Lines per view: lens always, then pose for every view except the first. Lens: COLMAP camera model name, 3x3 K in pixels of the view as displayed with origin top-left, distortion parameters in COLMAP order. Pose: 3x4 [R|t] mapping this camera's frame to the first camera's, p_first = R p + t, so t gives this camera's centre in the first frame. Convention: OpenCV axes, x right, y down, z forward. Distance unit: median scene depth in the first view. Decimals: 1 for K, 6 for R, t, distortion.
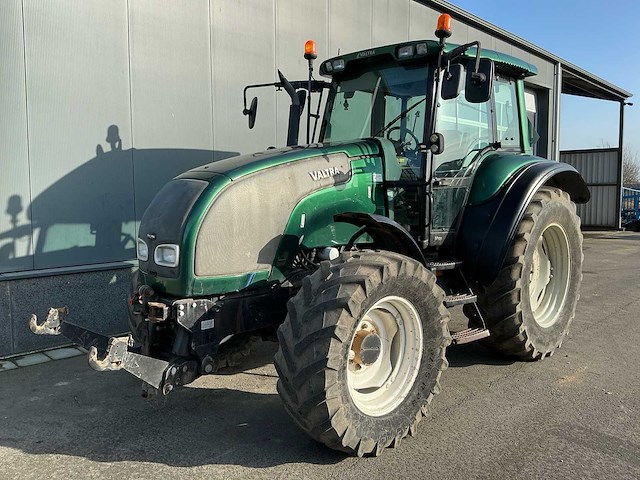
lens RADIAL K [[529.7, 0, 321.9], [0, 529.7, 239.6], [0, 0, 1]] dist [0.089127, -0.176688]
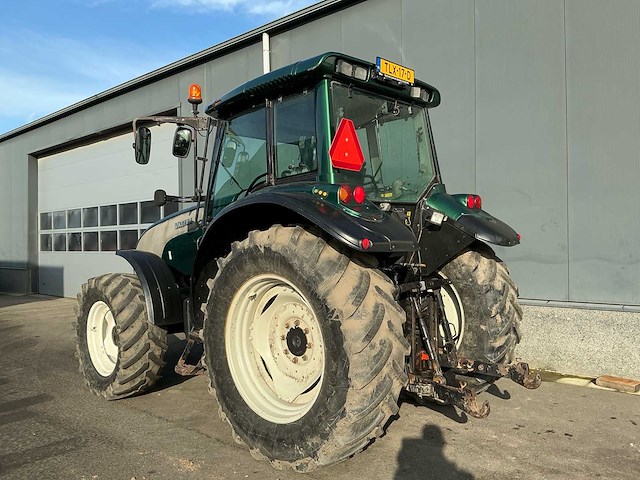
lens RADIAL K [[529.7, 0, 317.5], [0, 529.7, 237.5], [0, 0, 1]] dist [0.089127, -0.176688]
pose [[0.020675, -0.007424, -0.999759, 1.347149], [-0.077180, 0.996977, -0.008999, -0.093151], [0.996803, 0.077347, 0.020039, 1.220387]]
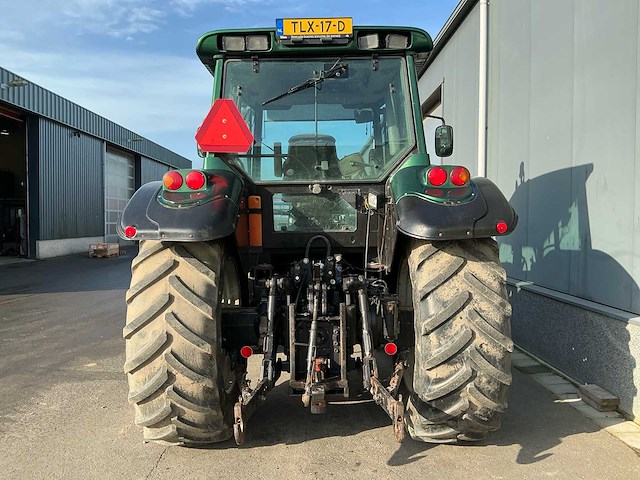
lens RADIAL K [[529.7, 0, 318.9], [0, 529.7, 237.8], [0, 0, 1]] dist [0.089127, -0.176688]
pose [[-0.718804, 0.023724, -0.694808, 0.950519], [-0.060874, 0.993431, 0.096897, -0.173959], [0.692543, 0.111946, -0.712638, 1.992044]]
